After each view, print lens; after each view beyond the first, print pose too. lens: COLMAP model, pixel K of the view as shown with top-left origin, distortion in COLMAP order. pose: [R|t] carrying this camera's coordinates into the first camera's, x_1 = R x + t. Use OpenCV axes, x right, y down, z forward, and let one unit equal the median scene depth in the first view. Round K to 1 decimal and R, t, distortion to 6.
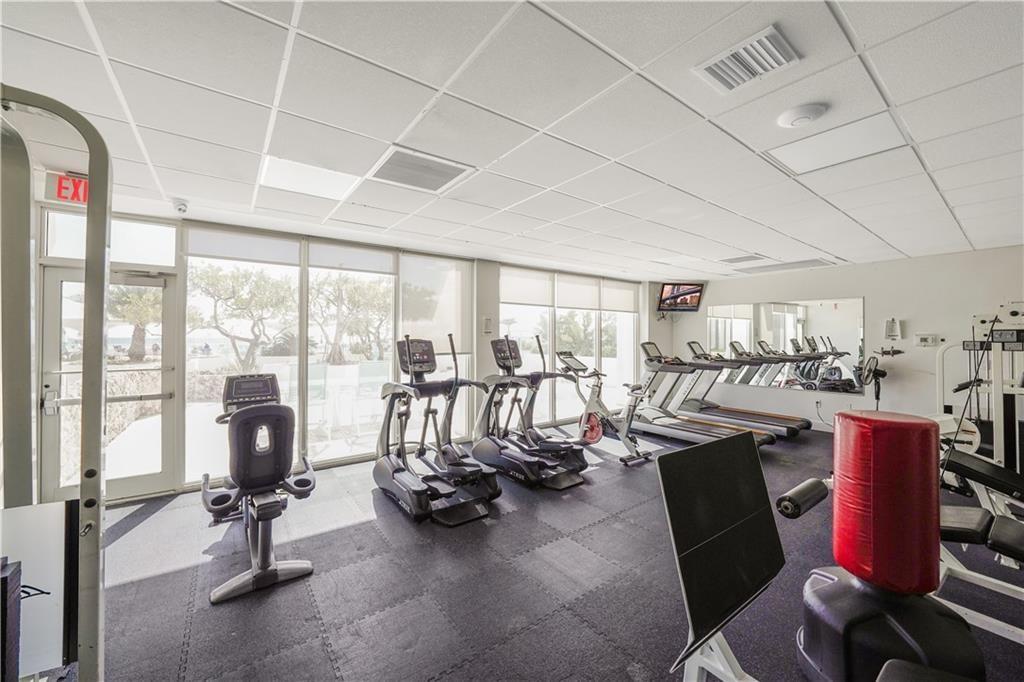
lens RADIAL K [[390.0, 0, 511.5], [0, 390.0, 334.0], [0, 0, 1]] dist [-0.016529, 0.000348]
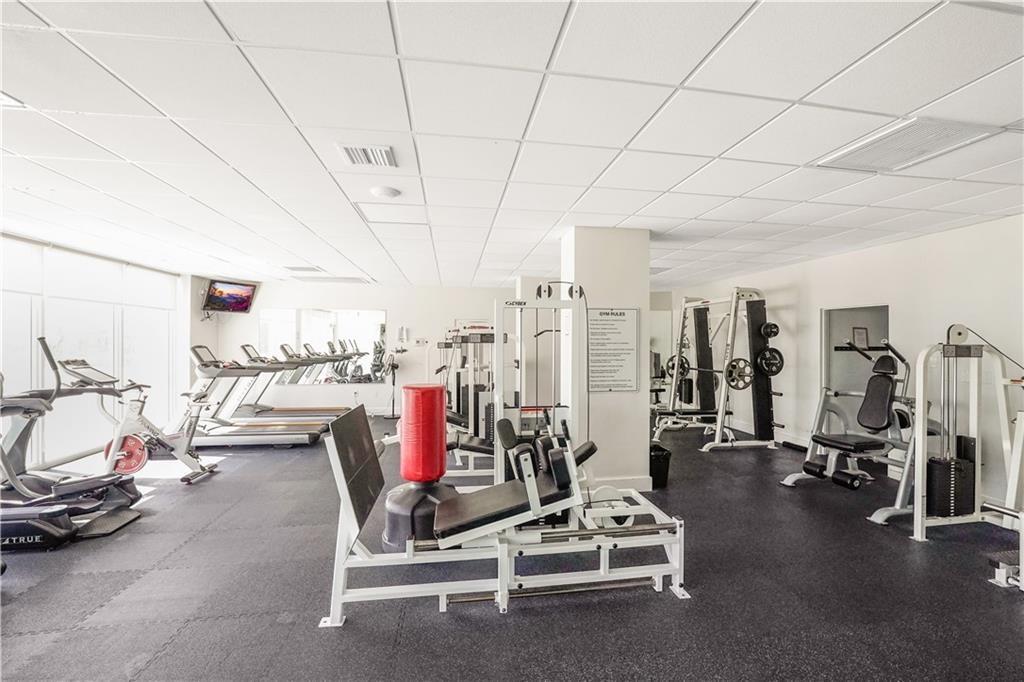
lens RADIAL K [[390.0, 0, 511.5], [0, 390.0, 334.0], [0, 0, 1]] dist [-0.016529, 0.000348]
pose [[0.474323, 0.013792, 0.880243, -0.116553], [-0.006829, 0.999905, -0.011987, 0.000607], [-0.880325, -0.000325, 0.474372, -0.054174]]
